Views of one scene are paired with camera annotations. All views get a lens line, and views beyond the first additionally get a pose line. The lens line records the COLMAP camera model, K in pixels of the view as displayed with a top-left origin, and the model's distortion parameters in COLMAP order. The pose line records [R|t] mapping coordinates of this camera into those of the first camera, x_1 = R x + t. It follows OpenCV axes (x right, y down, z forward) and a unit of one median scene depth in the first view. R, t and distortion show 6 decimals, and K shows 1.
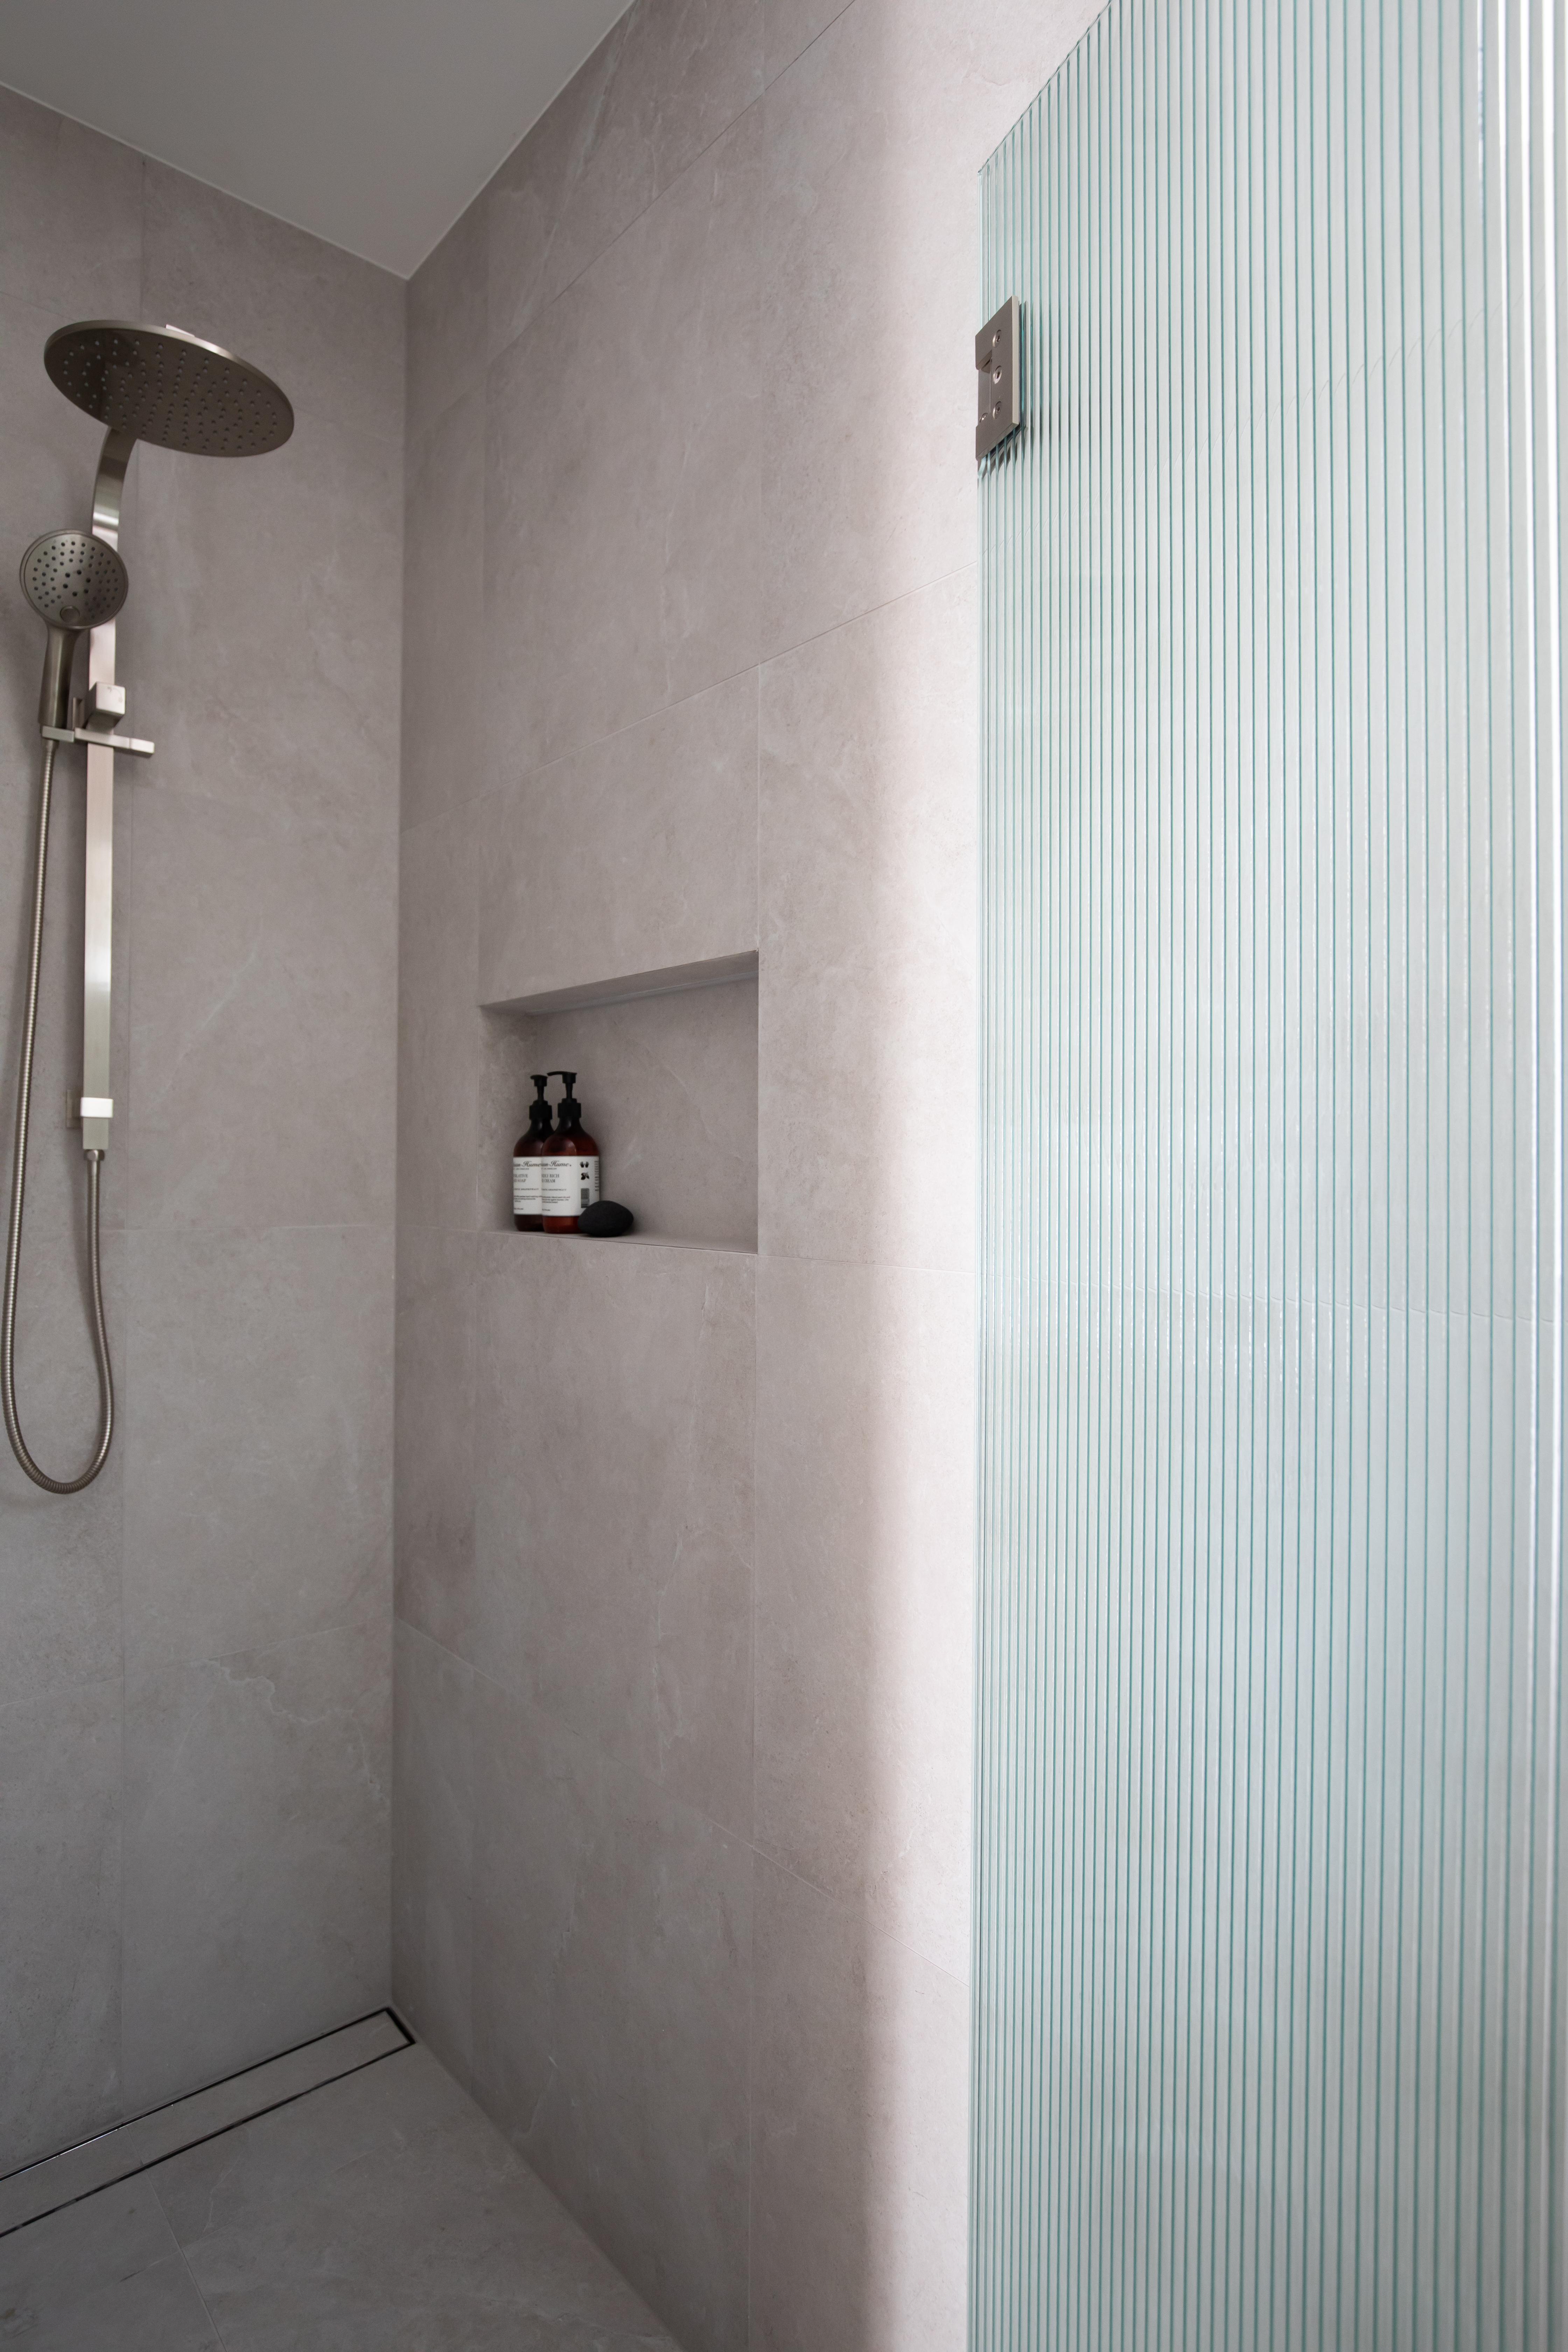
lens RADIAL K [[1427.1, 0, 778.5], [0, 1427.1, 1158.4], [0, 0, 1]] dist [-0.018245, 0.003234]
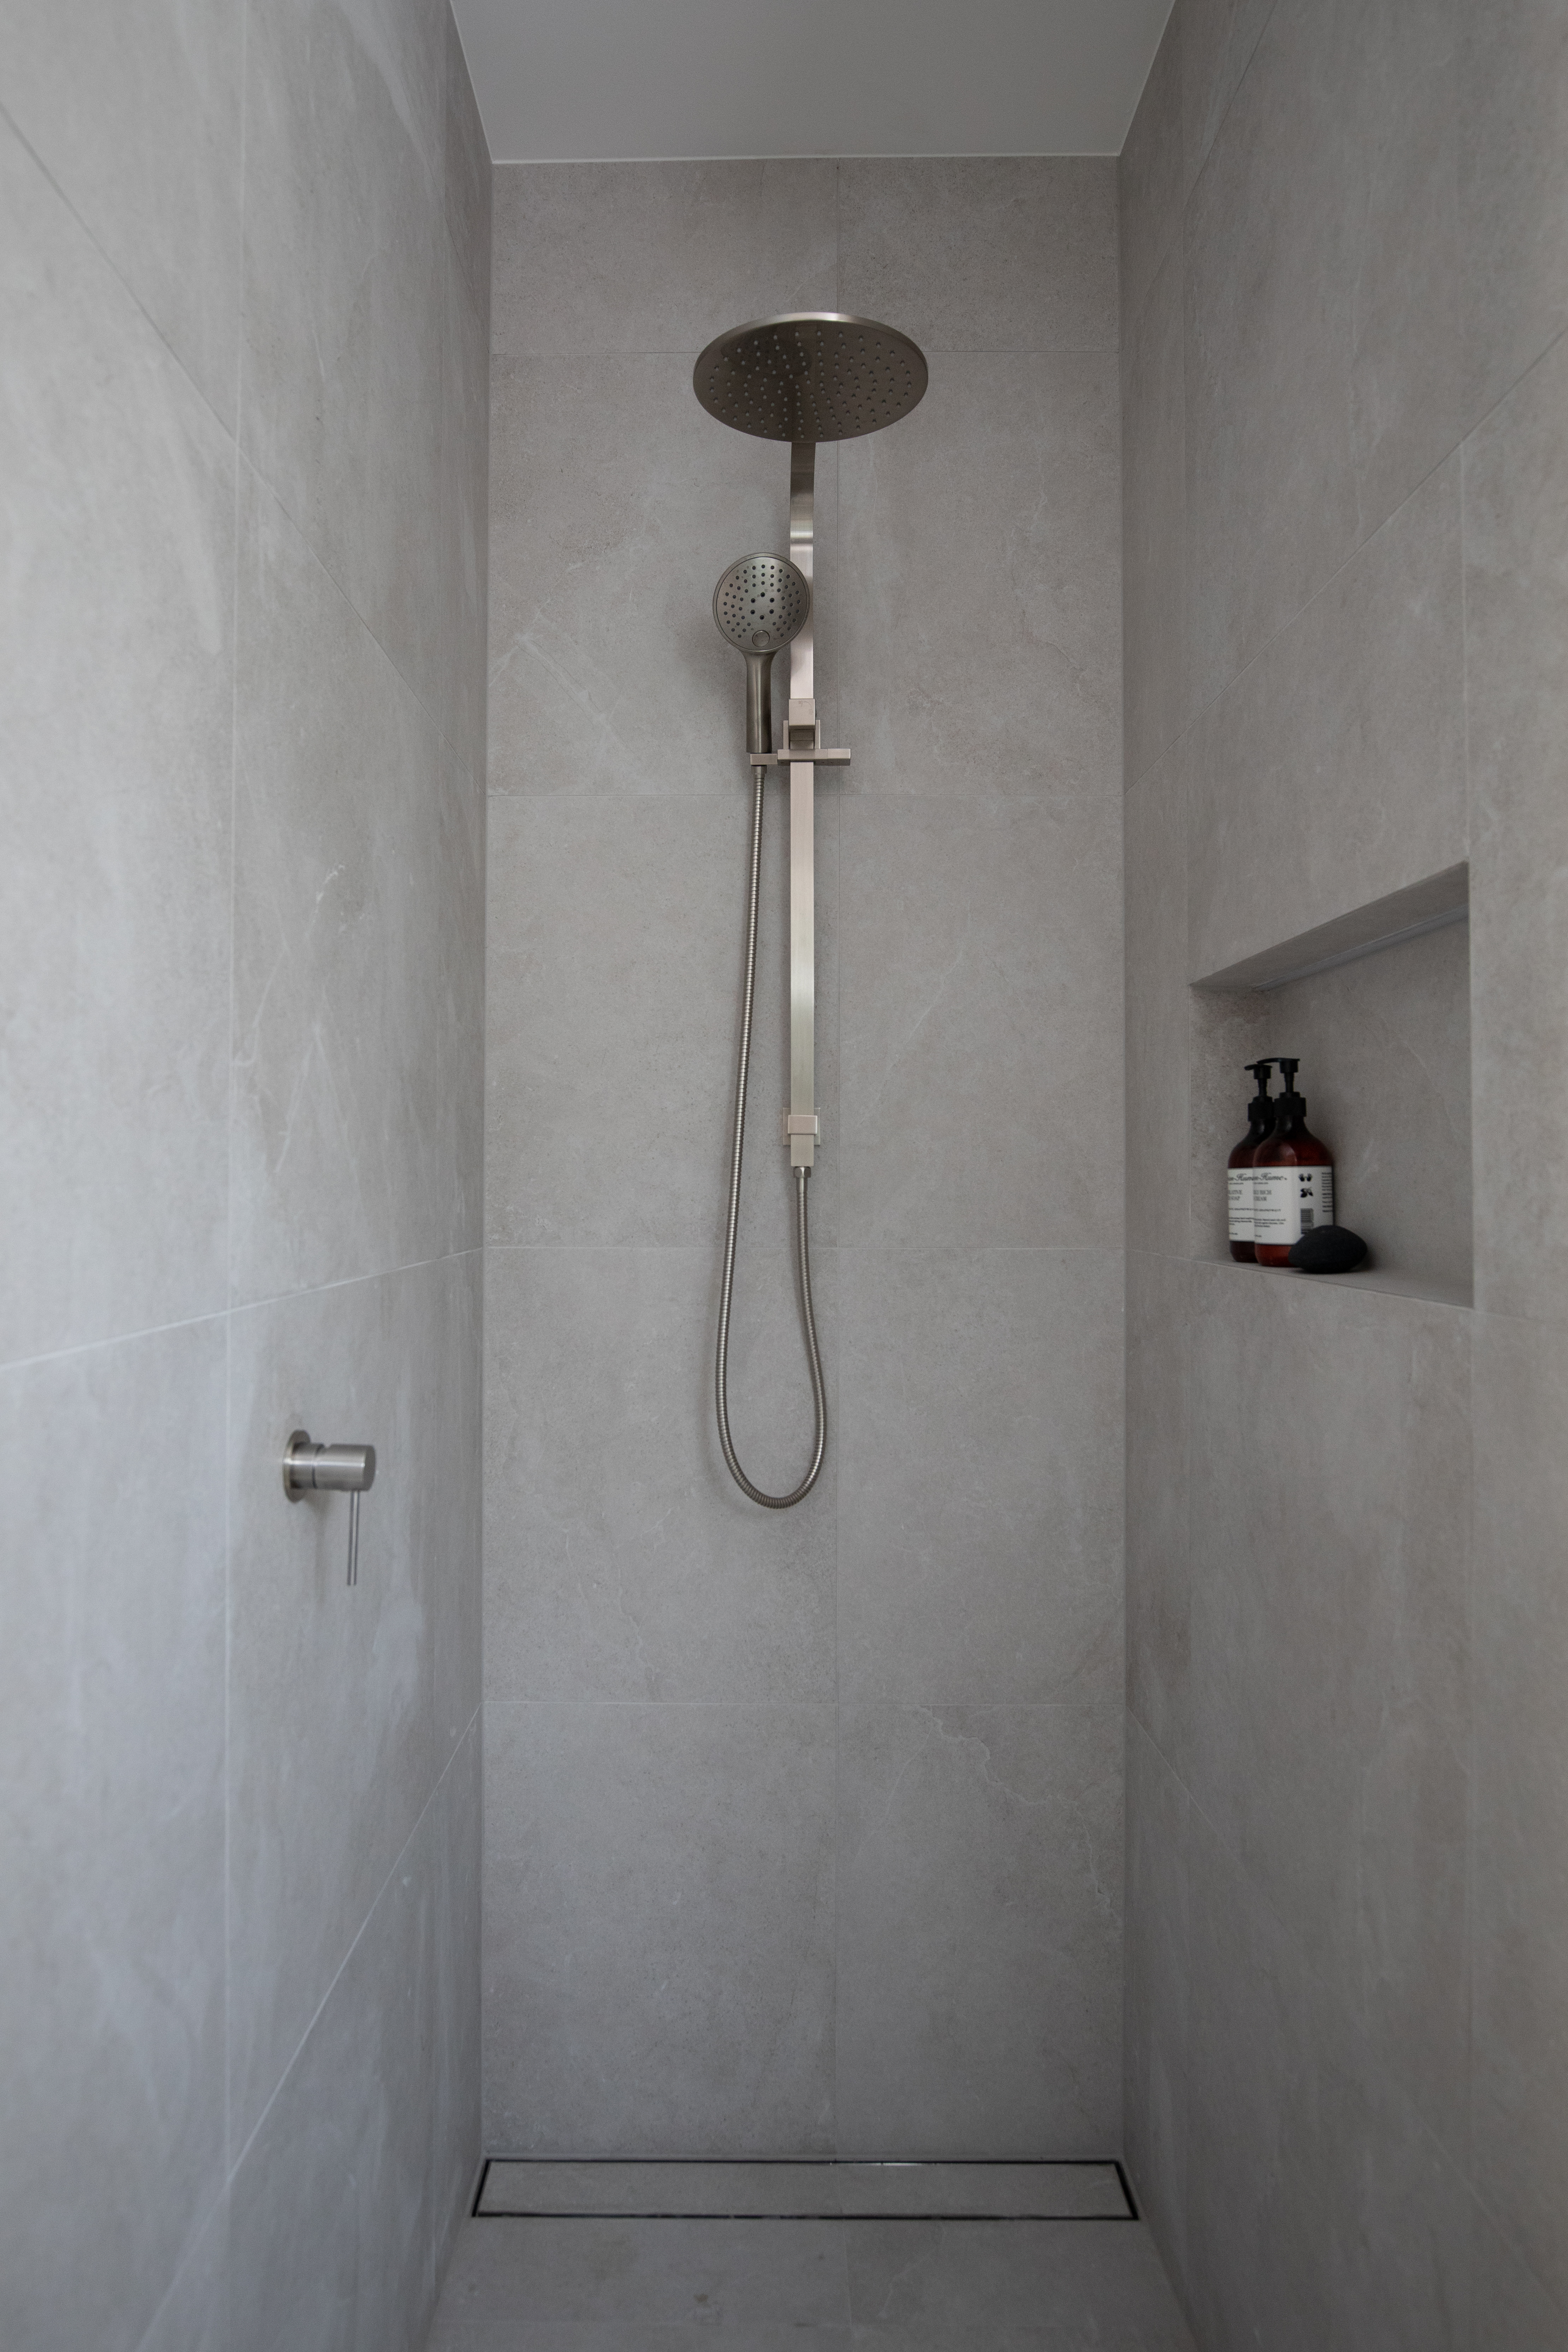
lens RADIAL K [[1427.1, 0, 778.5], [0, 1427.1, 1158.4], [0, 0, 1]] dist [-0.018245, 0.003234]
pose [[0.719149, -0.016479, -0.694661, 0.191637], [0.010470, 0.999862, -0.012880, 0.000956], [0.694777, 0.001989, 0.719222, 0.253314]]
